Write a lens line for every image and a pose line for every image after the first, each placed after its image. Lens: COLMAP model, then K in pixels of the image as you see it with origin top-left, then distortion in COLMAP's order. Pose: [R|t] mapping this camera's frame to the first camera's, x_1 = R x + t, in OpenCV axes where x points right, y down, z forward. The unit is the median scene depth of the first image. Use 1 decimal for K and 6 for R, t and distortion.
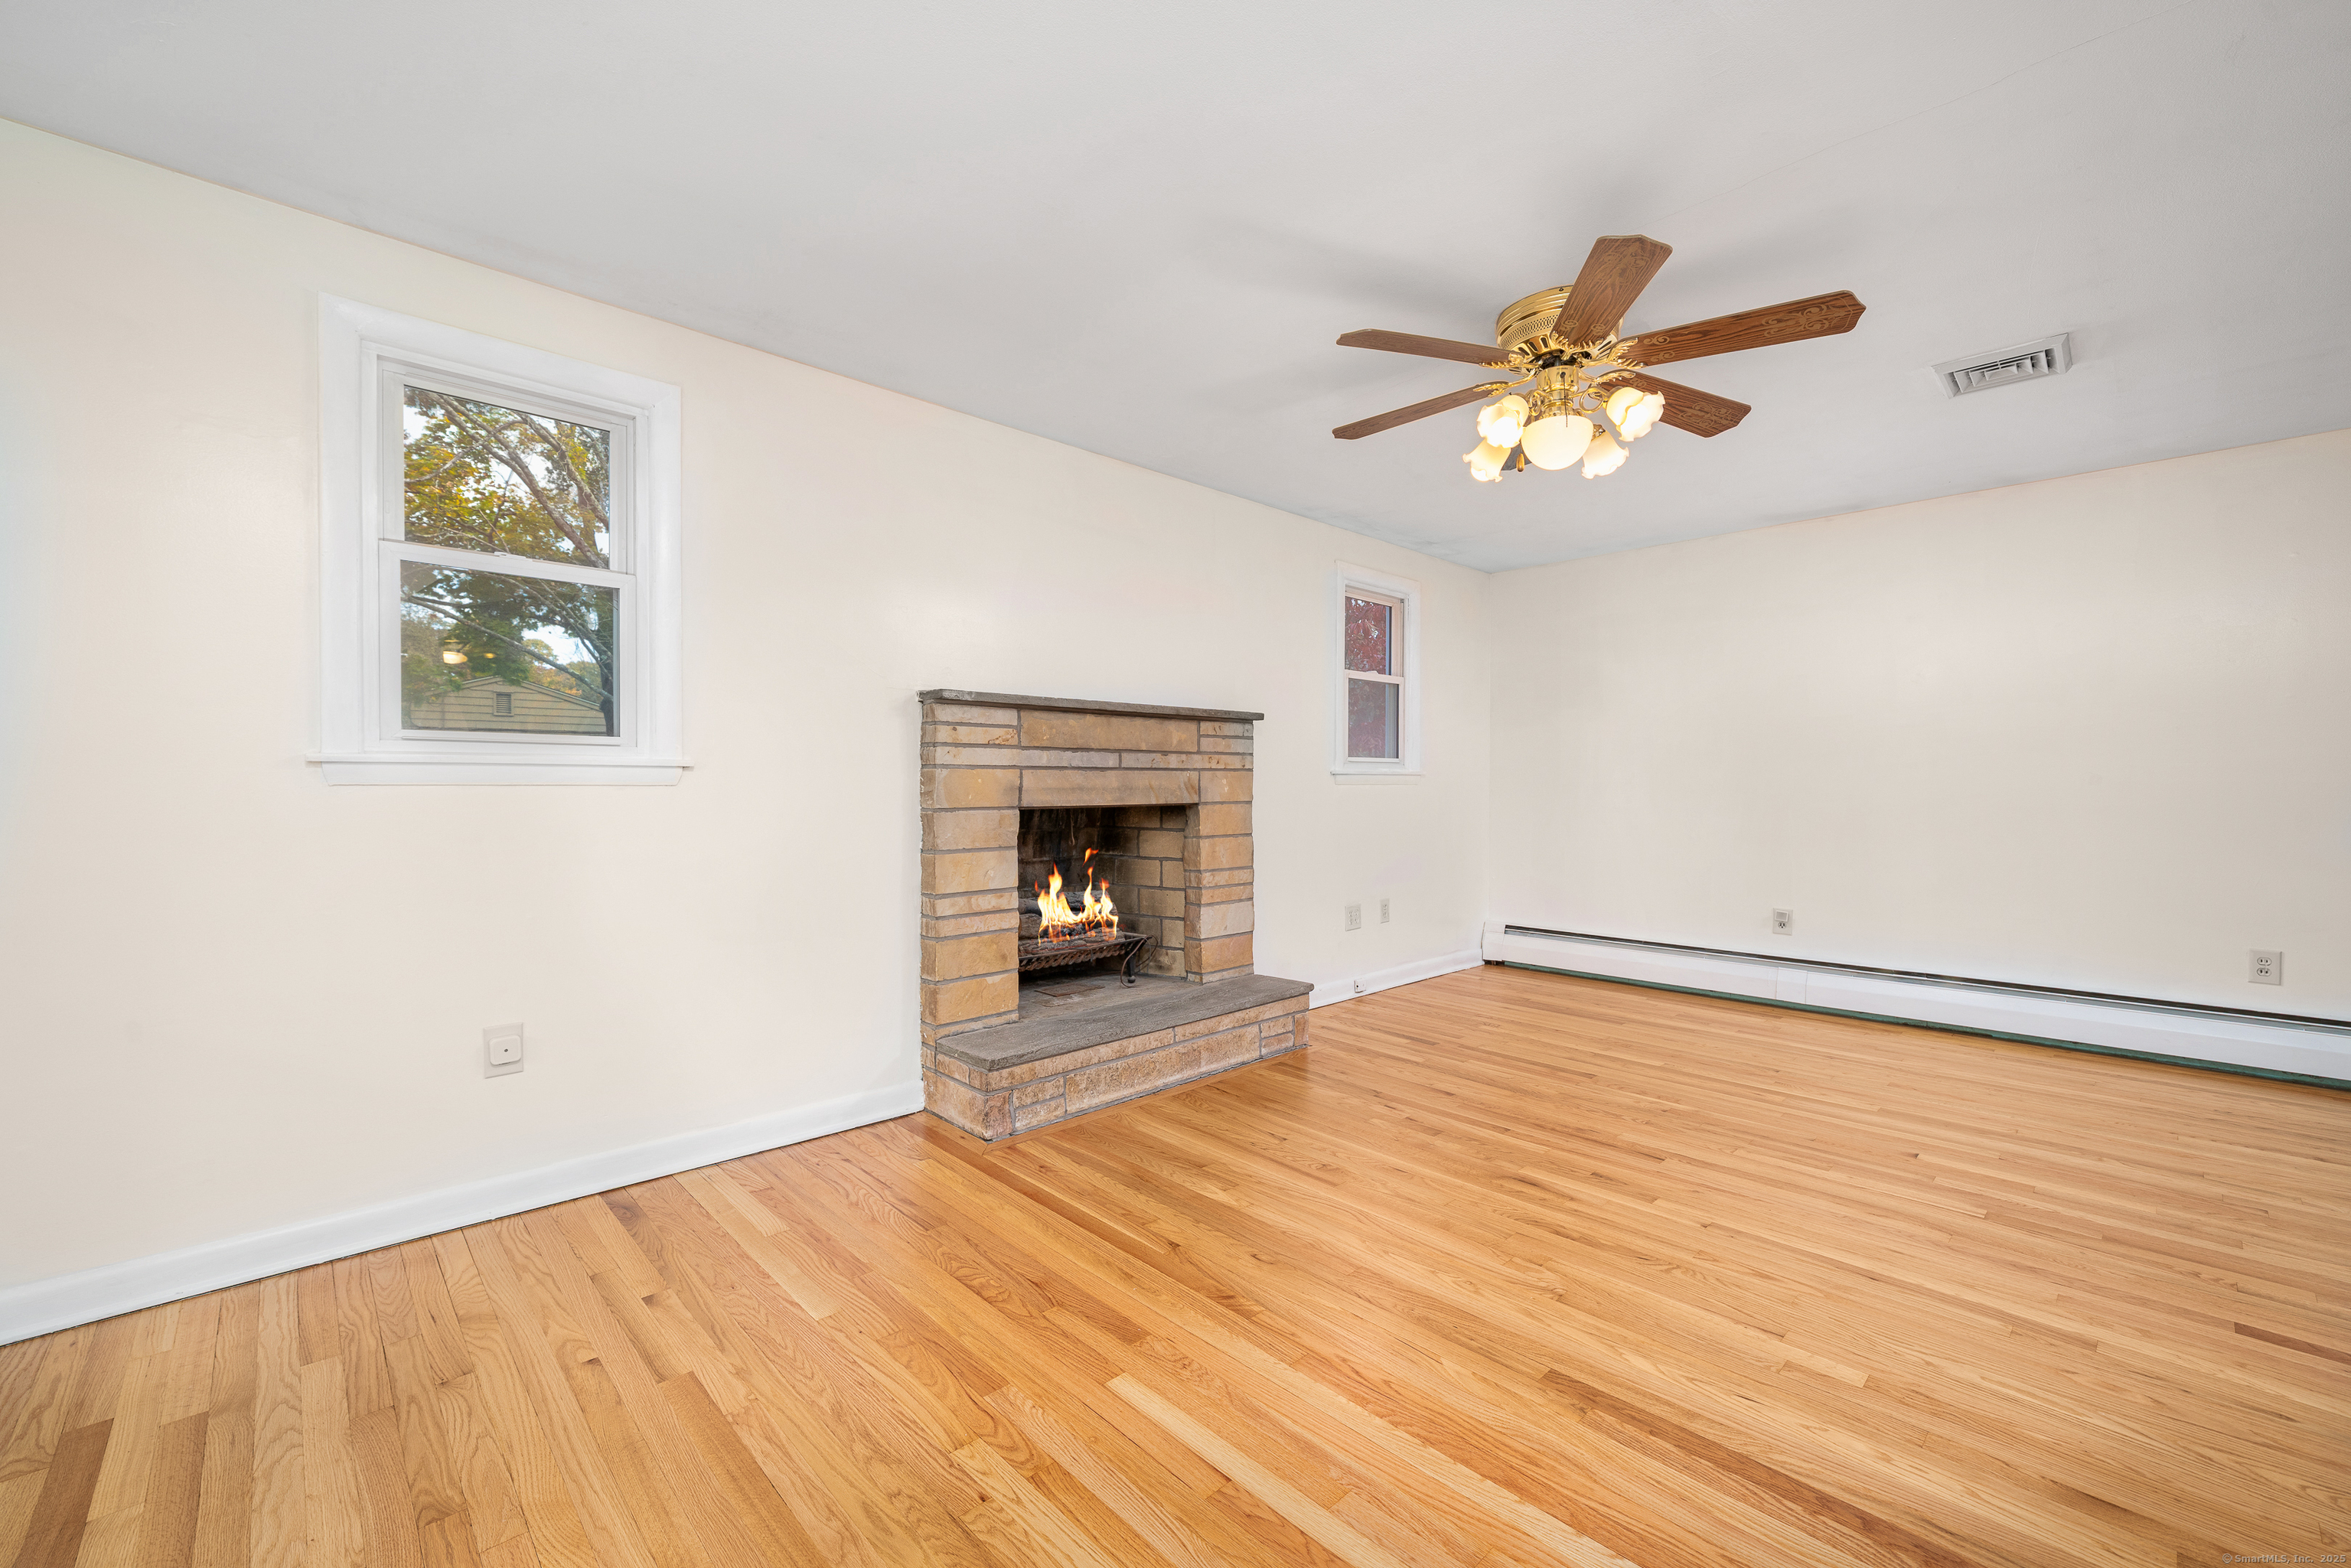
lens RADIAL K [[986.8, 0, 1142.6], [0, 986.8, 797.0], [0, 0, 1]] dist [-0.005142, -0.000141]
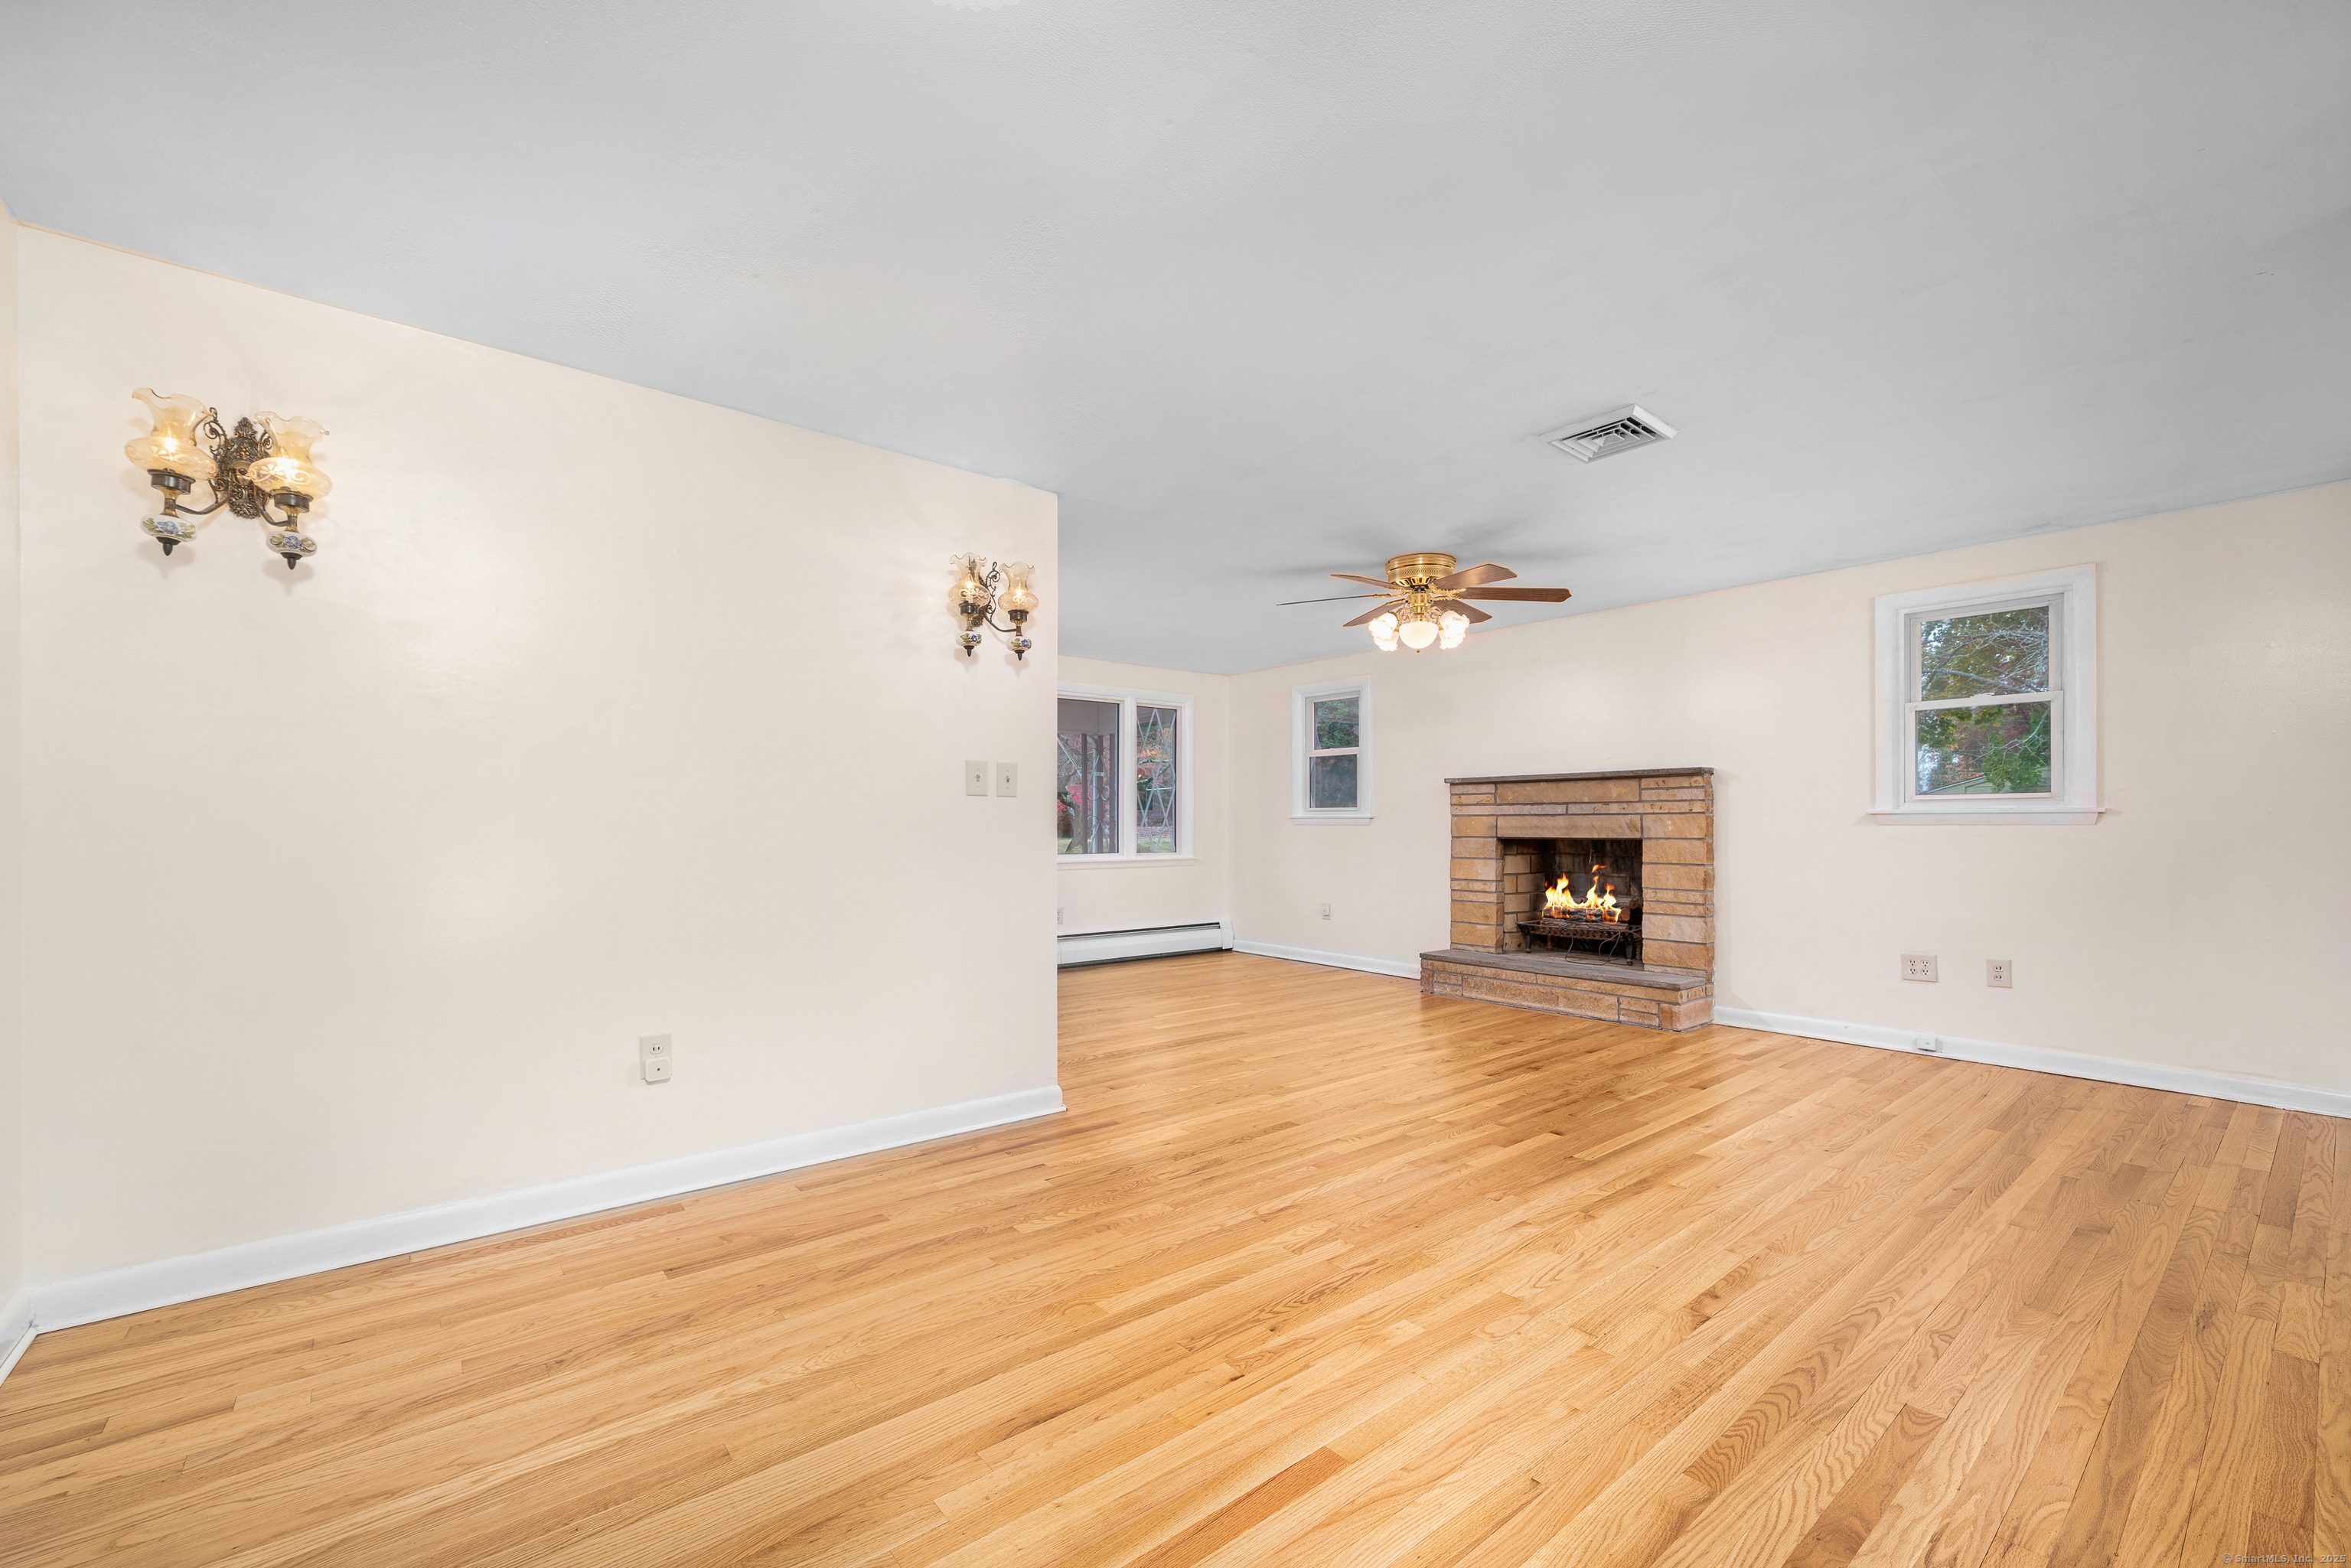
lens RADIAL K [[936.9, 0, 1169.2], [0, 936.9, 815.4], [0, 0, 1]] dist [-0.008406, 0.000103]
pose [[-0.063448, -0.009987, -0.997935, 1.622653], [-0.013591, 0.999866, -0.009142, -0.005630], [0.997893, 0.012983, -0.063575, 0.493609]]
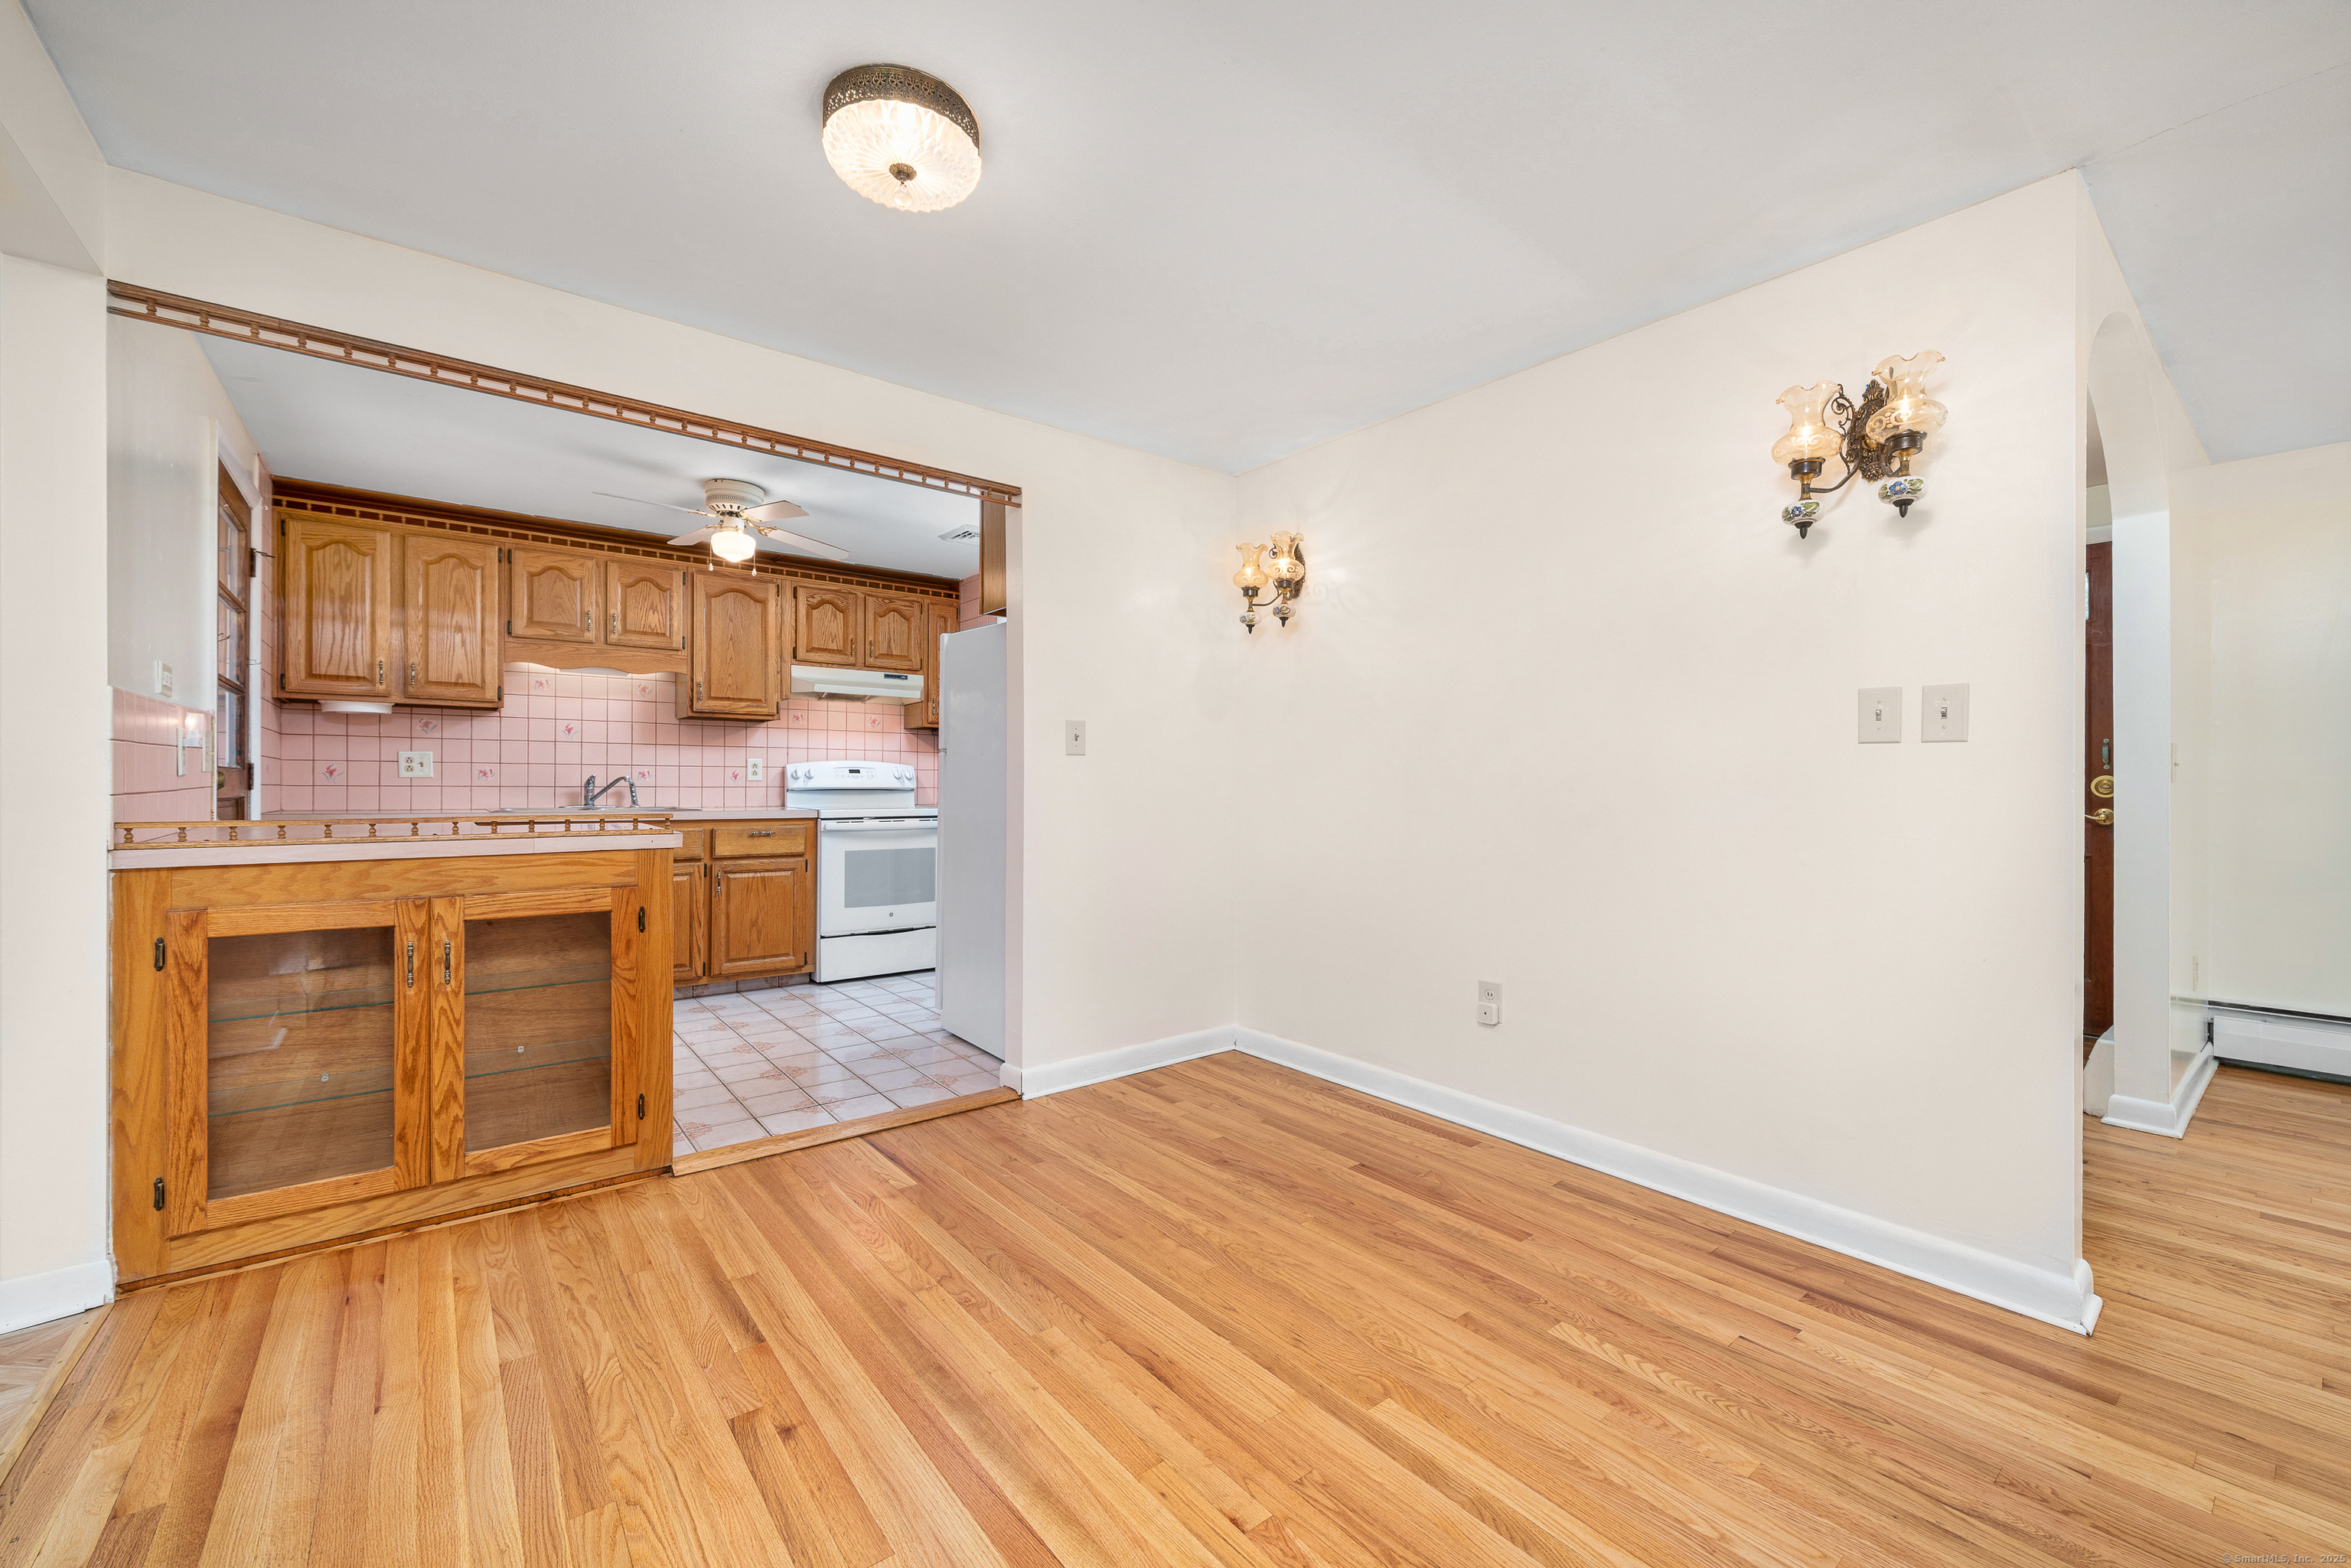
lens RADIAL K [[948.3, 0, 1142.7], [0, 948.3, 781.7], [0, 0, 1]] dist [-0.003144, -0.000193]
pose [[-0.996017, -0.002675, 0.089119, 1.092420], [-0.001735, 0.999942, 0.010628, -0.012157], [-0.089143, 0.010431, -0.995964, 0.903683]]
